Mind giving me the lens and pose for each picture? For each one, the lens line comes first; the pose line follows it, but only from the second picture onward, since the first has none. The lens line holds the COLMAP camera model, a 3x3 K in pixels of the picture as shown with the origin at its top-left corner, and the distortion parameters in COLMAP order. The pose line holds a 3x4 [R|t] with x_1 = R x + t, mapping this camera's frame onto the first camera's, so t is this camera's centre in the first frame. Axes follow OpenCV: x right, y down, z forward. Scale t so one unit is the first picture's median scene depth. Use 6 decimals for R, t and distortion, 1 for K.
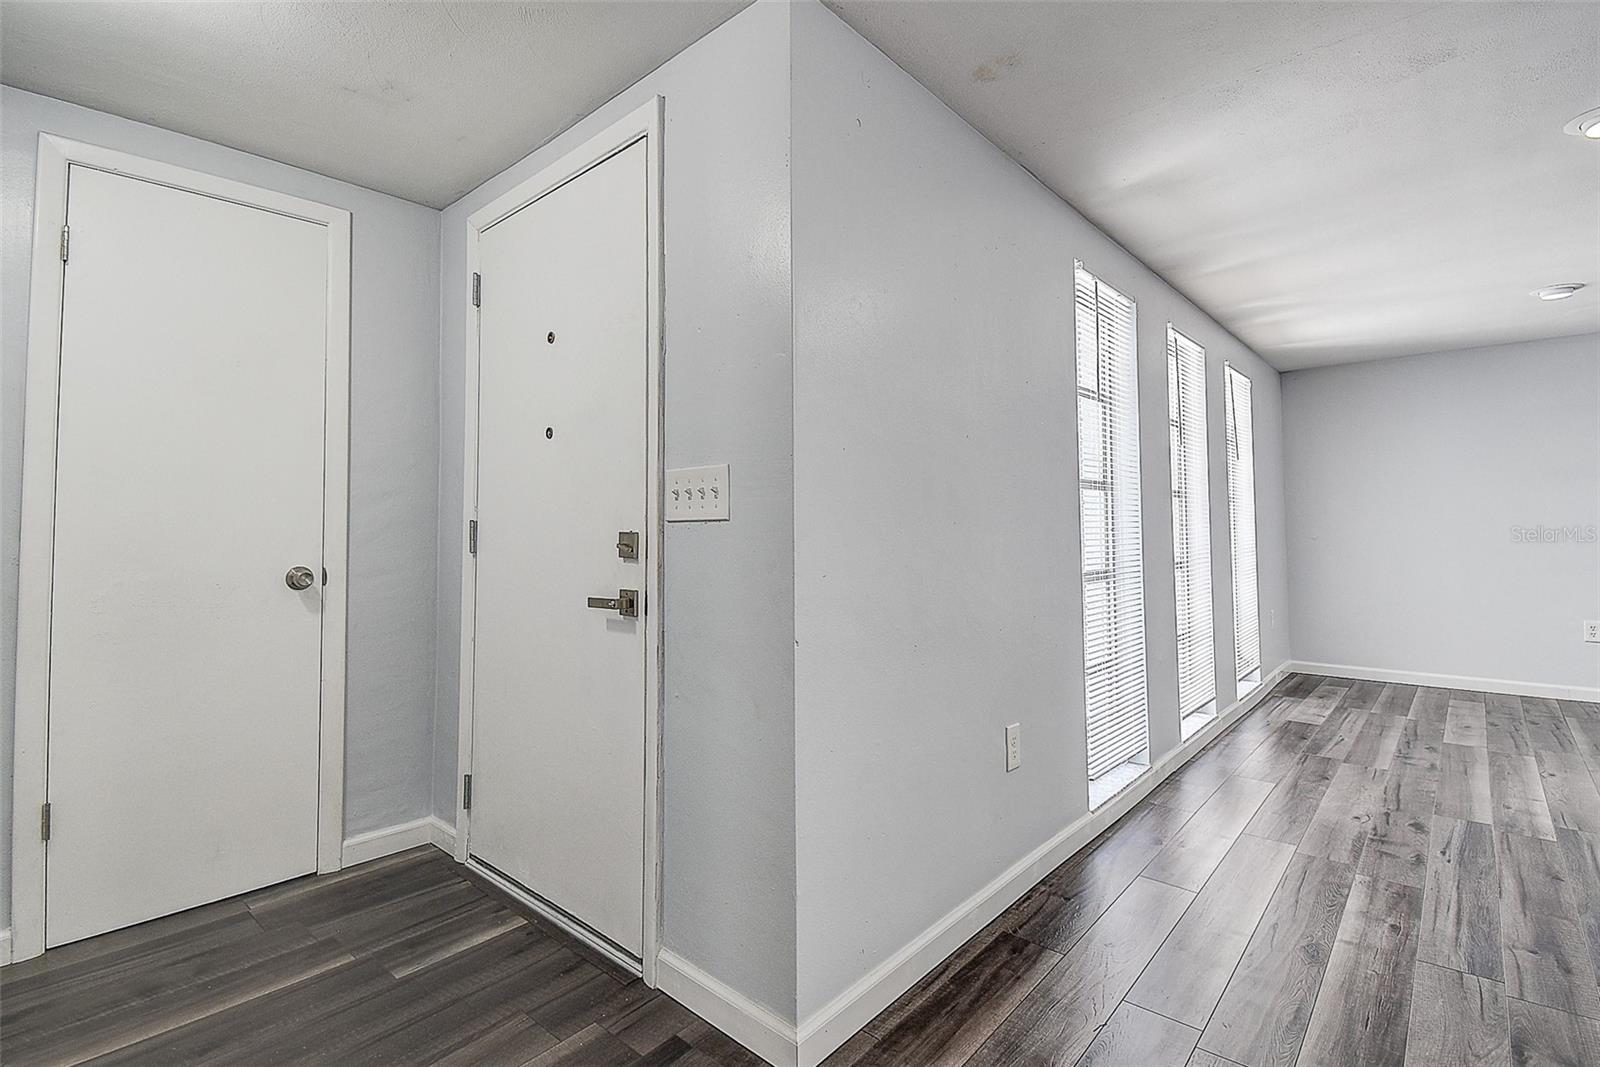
lens RADIAL K [[732.7, 0, 800.1], [0, 732.7, 522.7], [0, 0, 1]] dist [0.007753, -0.008216]
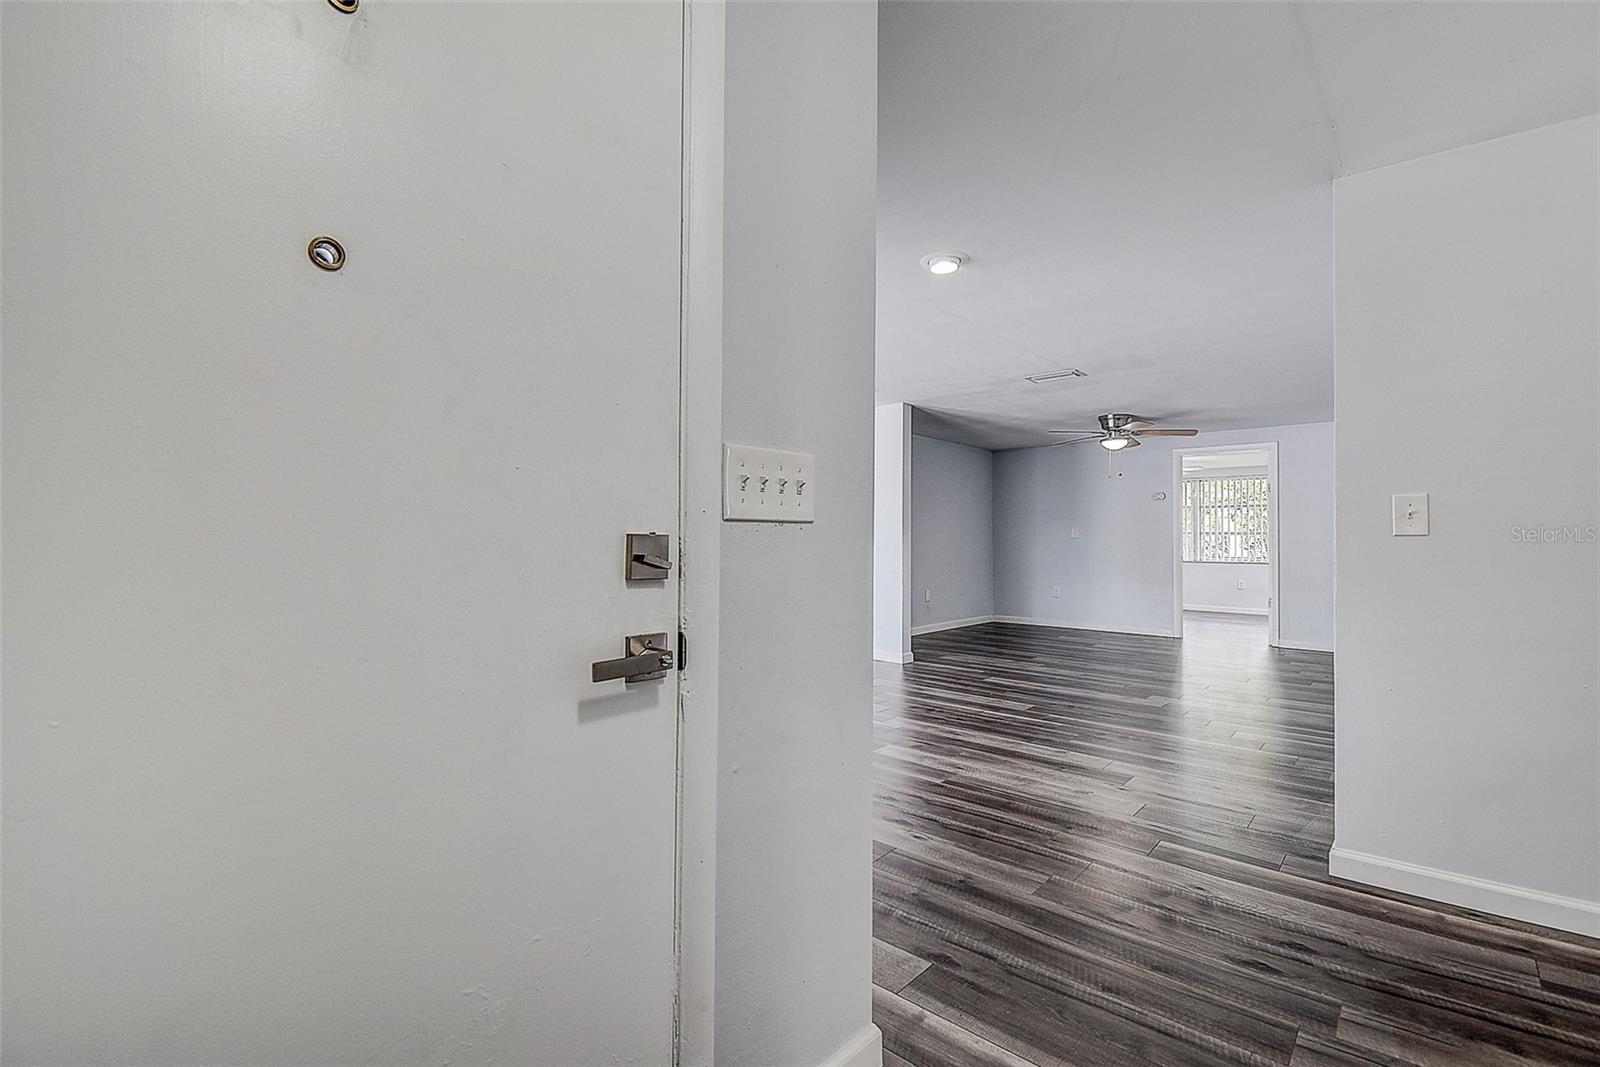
lens RADIAL K [[732.7, 0, 799.4], [0, 732.7, 534.6], [0, 0, 1]] dist [0.007753, -0.008216]
pose [[0.022927, -0.003171, 0.999732, -0.864463], [-0.033887, 0.999418, 0.003947, 0.006834], [-0.999163, -0.033969, 0.022807, 0.932144]]
